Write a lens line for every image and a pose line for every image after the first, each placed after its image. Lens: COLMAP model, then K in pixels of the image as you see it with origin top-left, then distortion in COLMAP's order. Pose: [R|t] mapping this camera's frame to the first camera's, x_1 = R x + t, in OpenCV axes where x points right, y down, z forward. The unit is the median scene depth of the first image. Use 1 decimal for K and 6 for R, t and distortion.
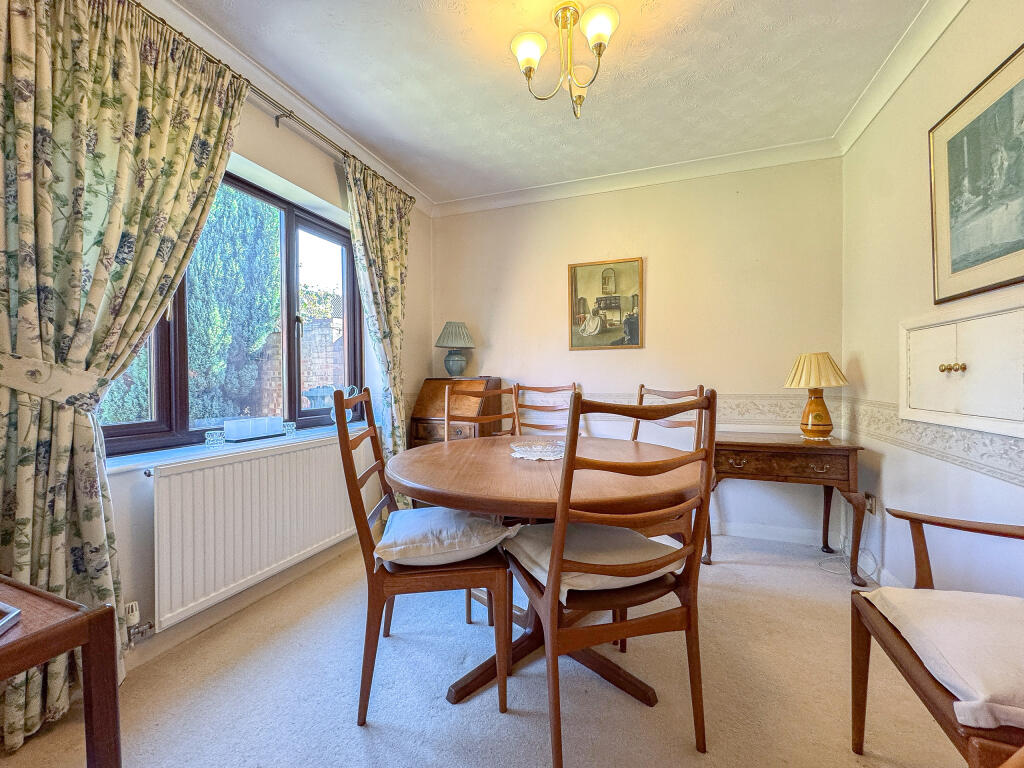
lens RADIAL K [[409.5, 0, 512.0], [0, 409.5, 384.0], [0, 0, 1]] dist [-0.002055, -0.000223]
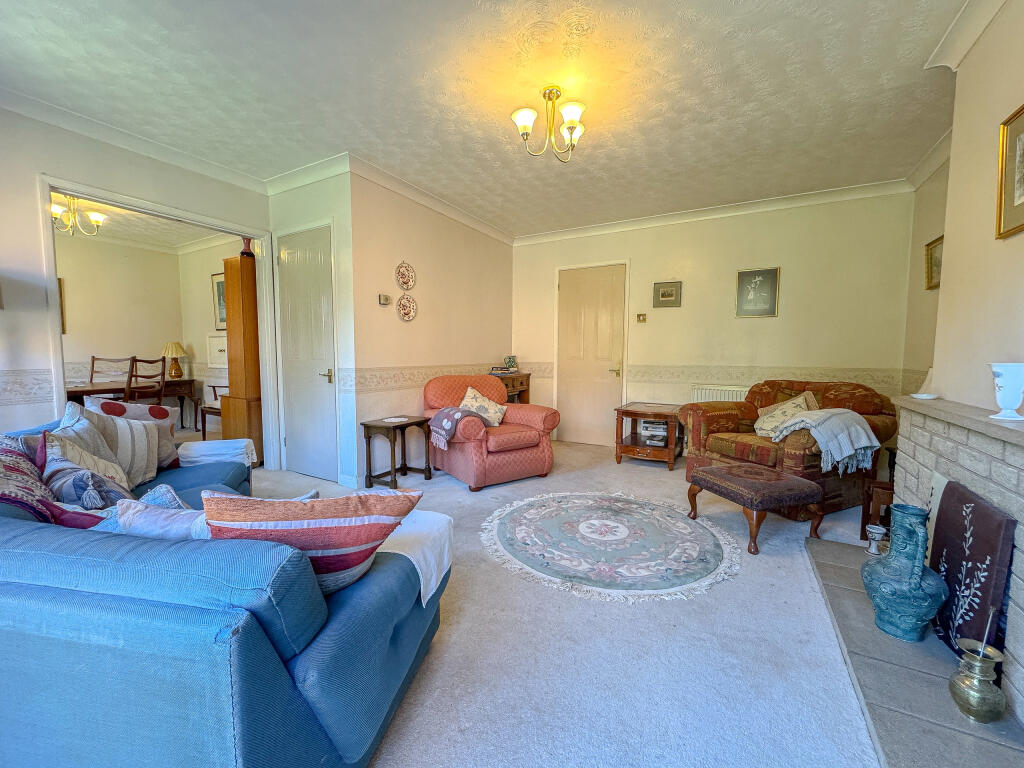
lens RADIAL K [[409.5, 0, 512.0], [0, 409.5, 384.0], [0, 0, 1]] dist [-0.002055, -0.000223]
pose [[0.166281, -0.066104, 0.983860, -1.302809], [0.005096, 0.997795, 0.066179, 0.017782], [-0.986065, -0.005990, 0.166251, -1.346912]]
